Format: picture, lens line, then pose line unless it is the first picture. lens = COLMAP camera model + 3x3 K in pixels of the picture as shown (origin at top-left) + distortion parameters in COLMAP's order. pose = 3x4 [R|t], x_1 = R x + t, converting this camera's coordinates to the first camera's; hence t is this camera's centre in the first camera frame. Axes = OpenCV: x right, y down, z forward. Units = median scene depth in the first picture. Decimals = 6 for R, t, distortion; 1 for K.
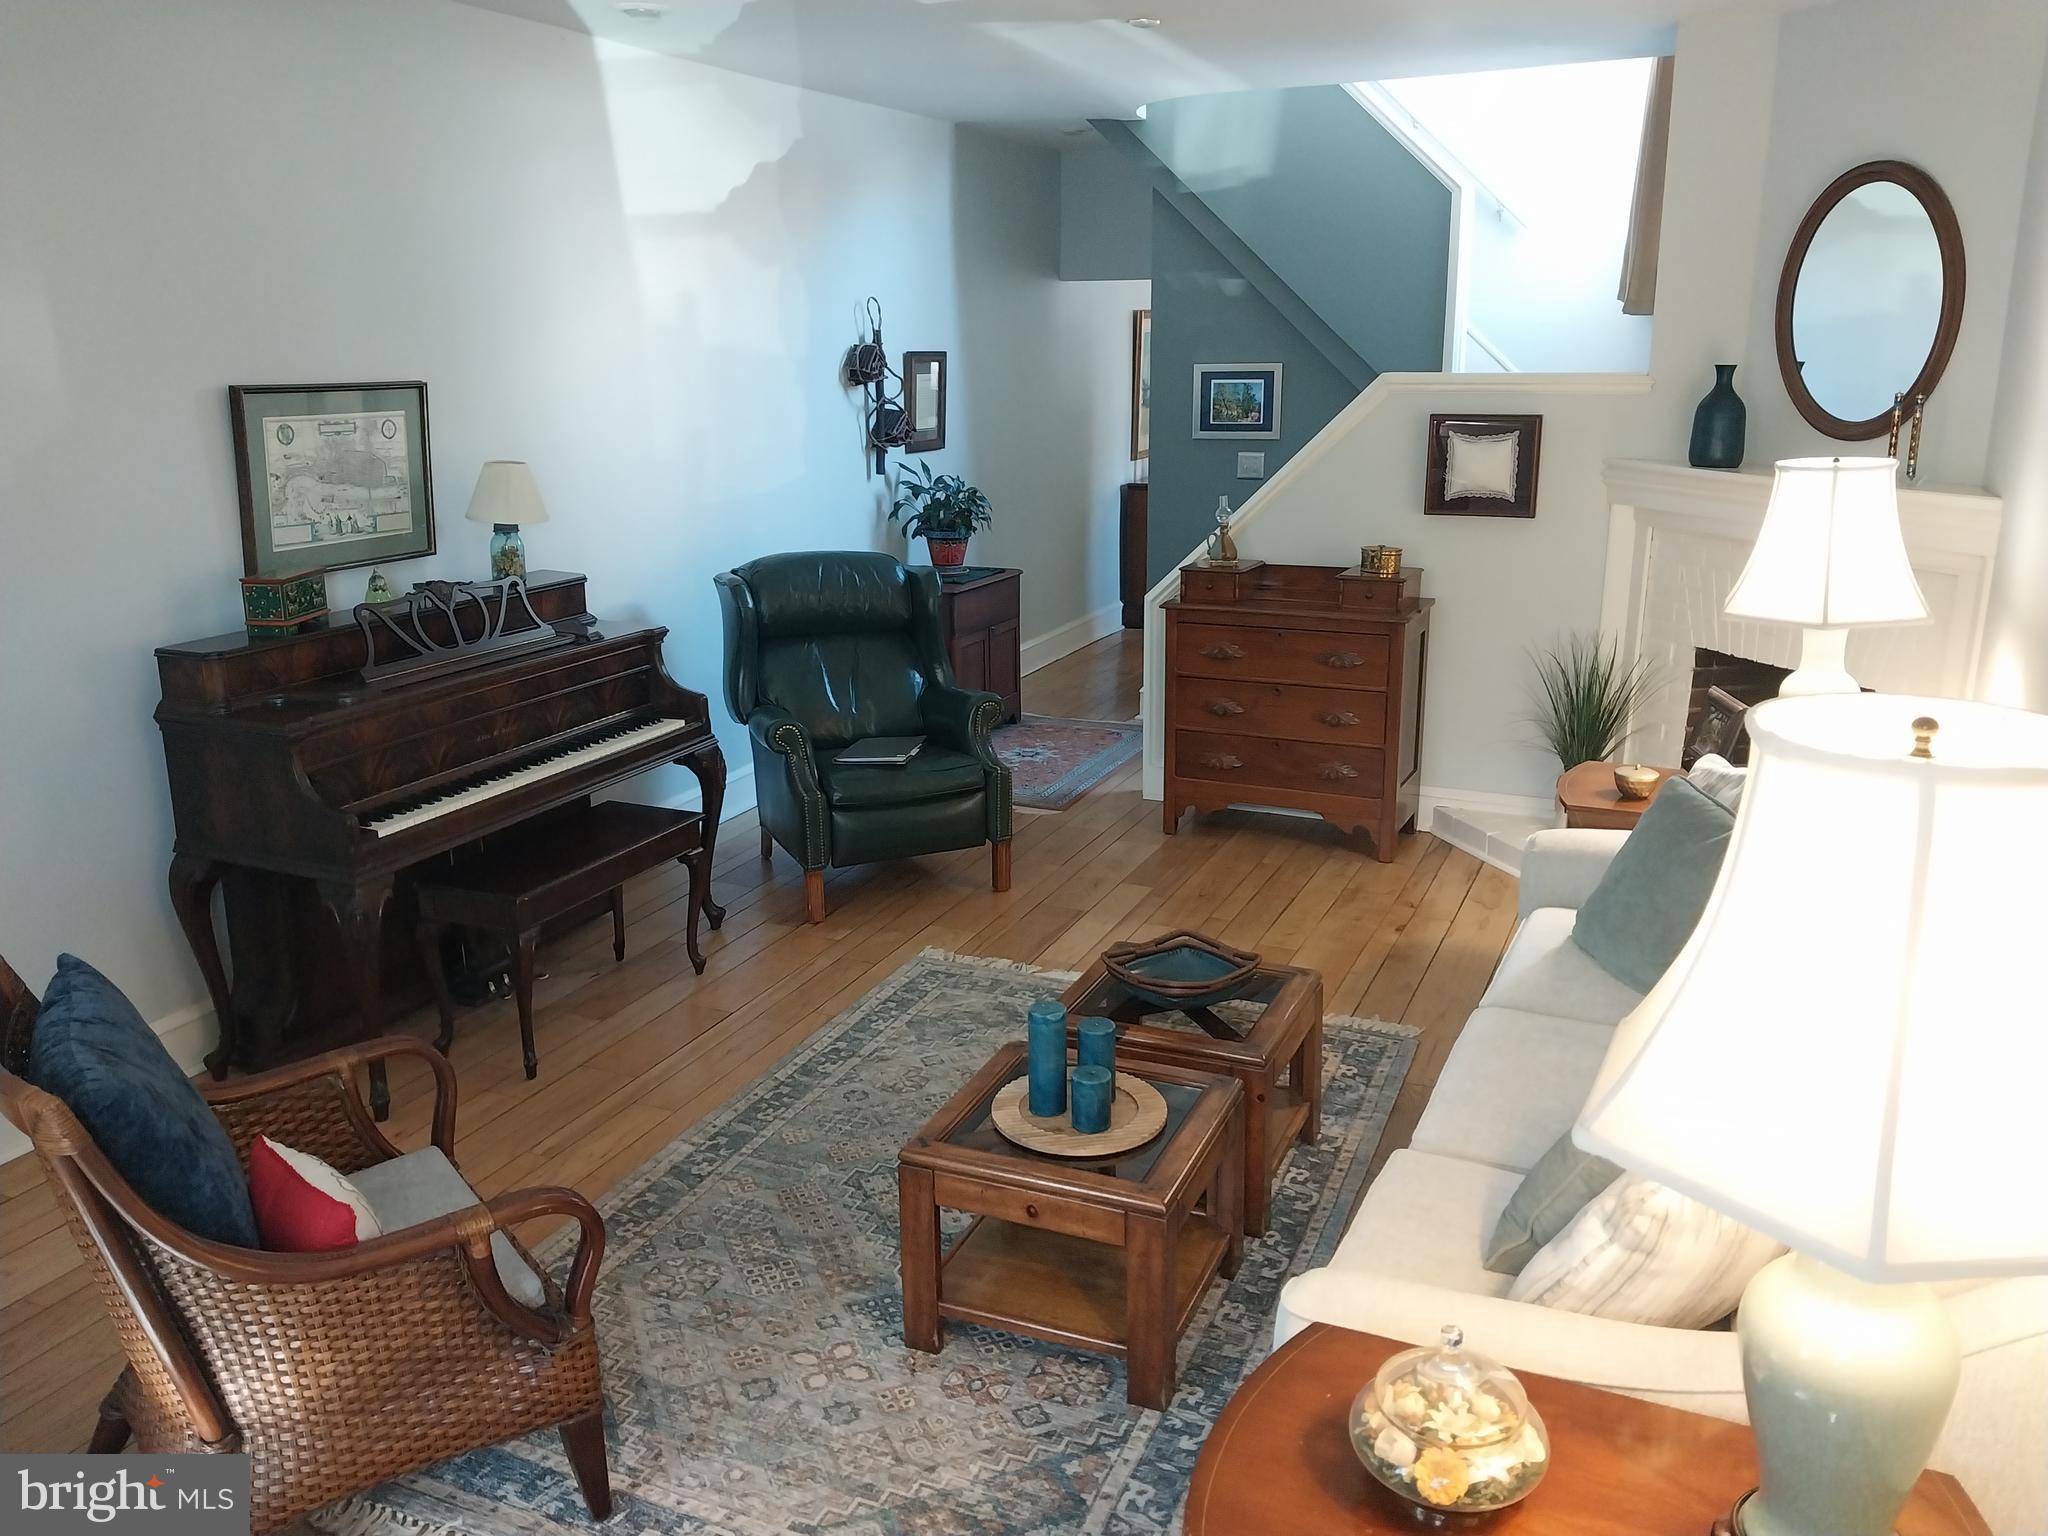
lens RADIAL K [[1612.5, 0, 1007.3], [0, 1612.5, 757.8], [0, 0, 1]] dist [0.078315, -0.179574]
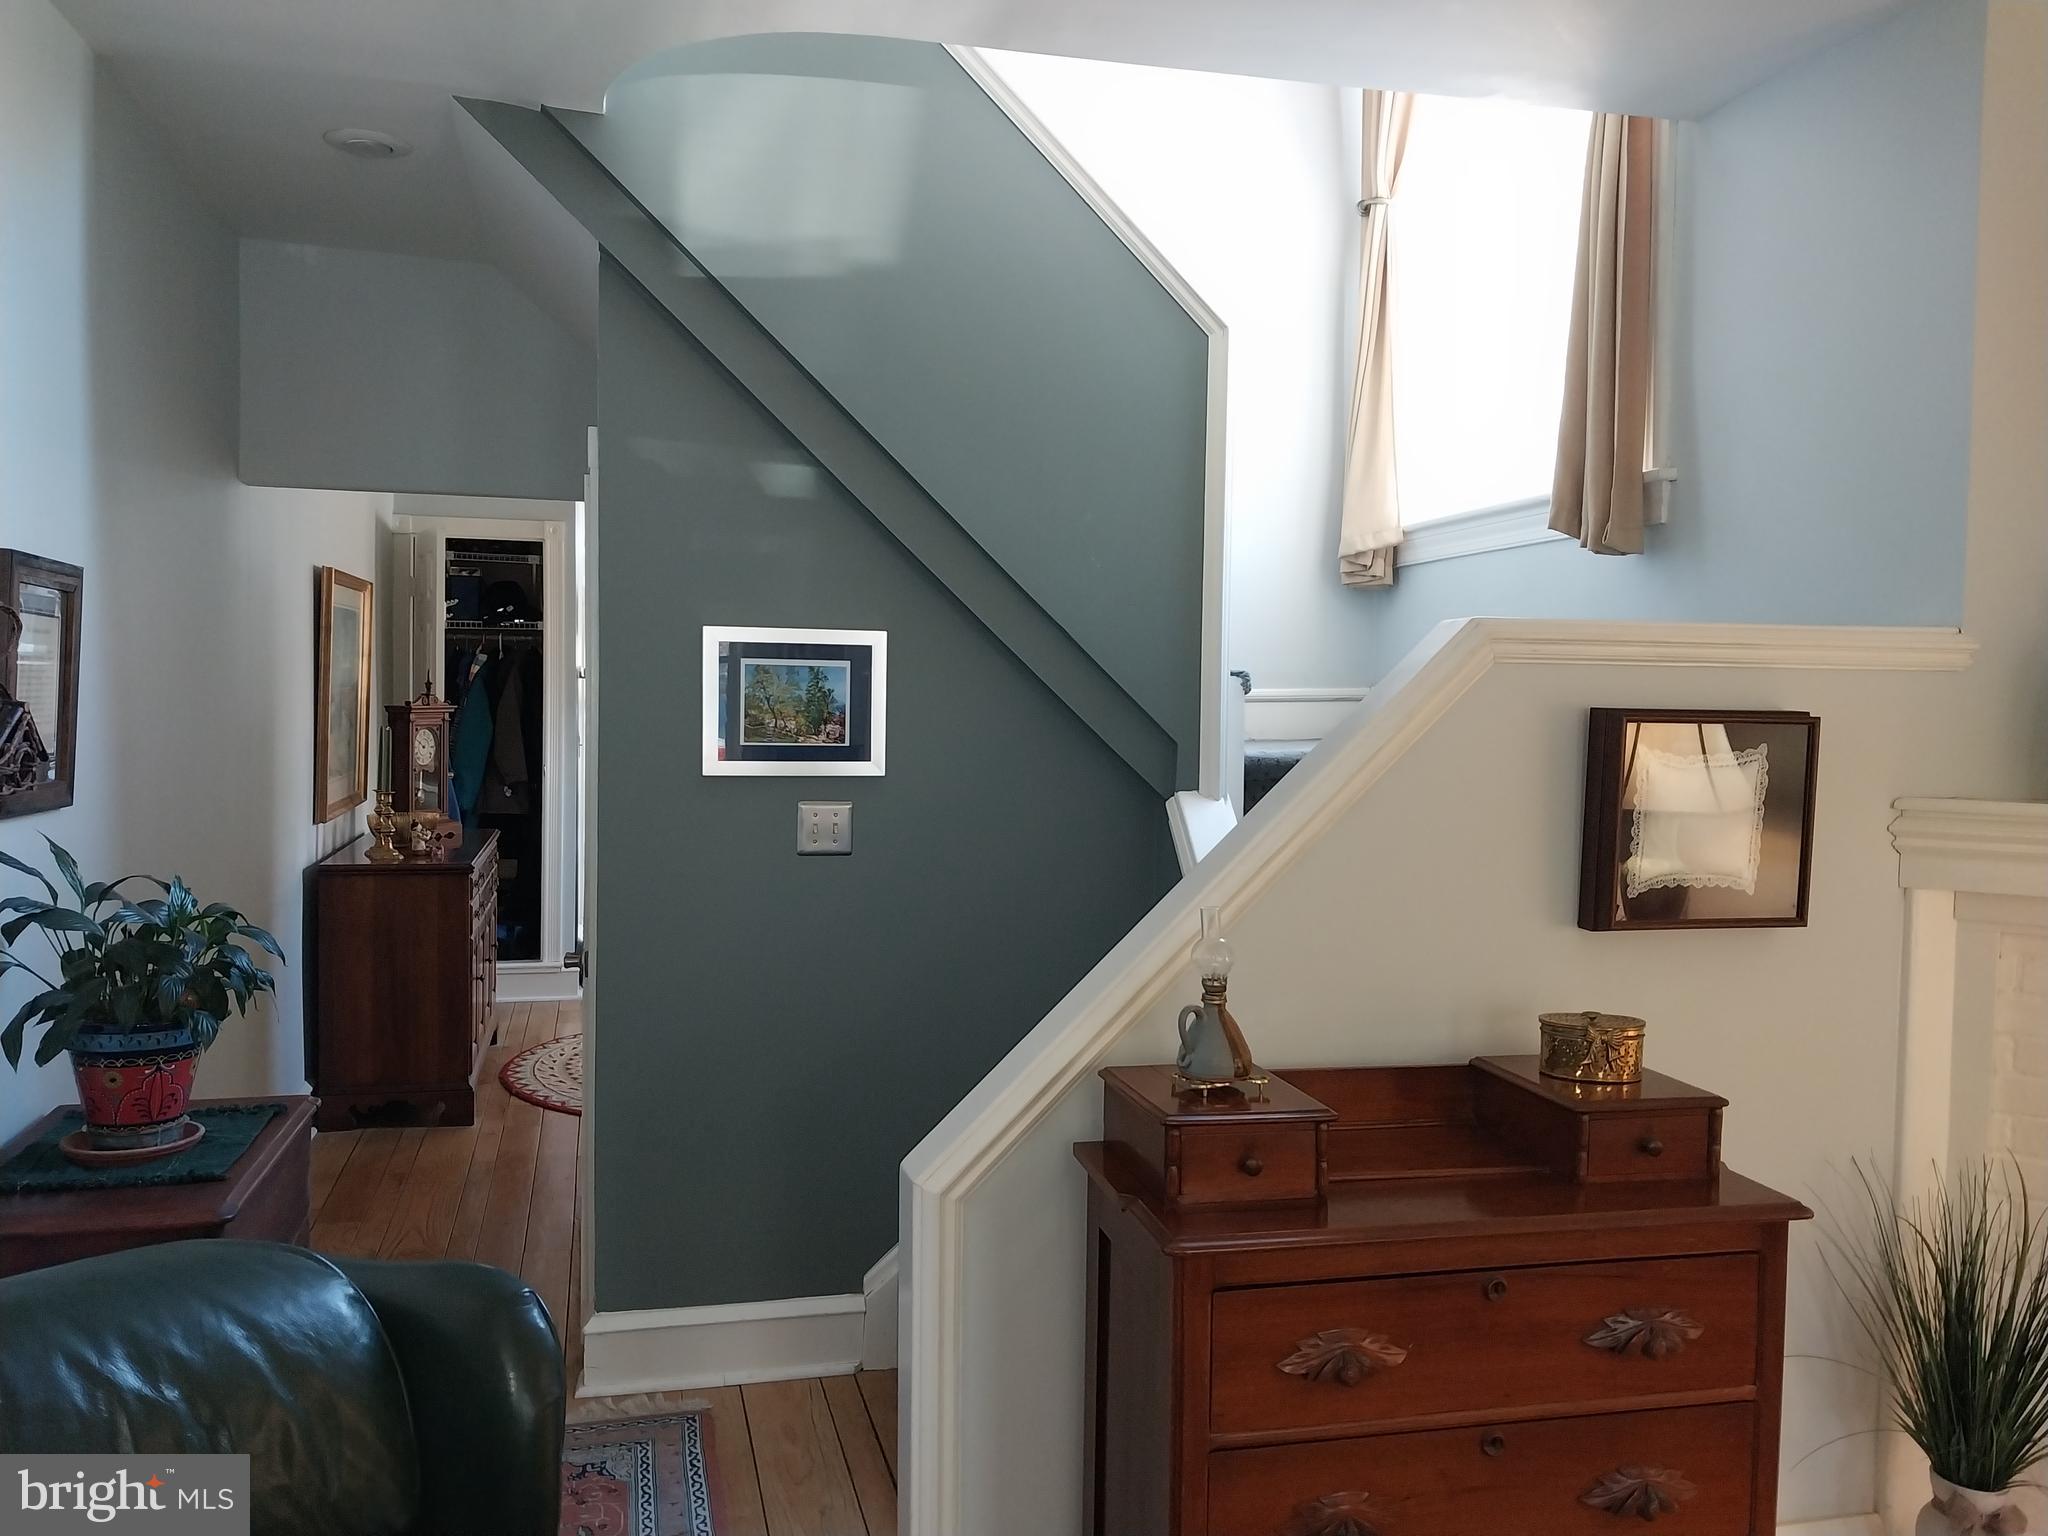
lens RADIAL K [[1612.5, 0, 1007.3], [0, 1612.5, 757.8], [0, 0, 1]] dist [0.078315, -0.179574]
pose [[0.798054, -0.003863, 0.602574, -0.112801], [0.130813, 0.977243, -0.166985, -0.118618], [-0.588216, 0.212087, 0.780398, 0.612745]]
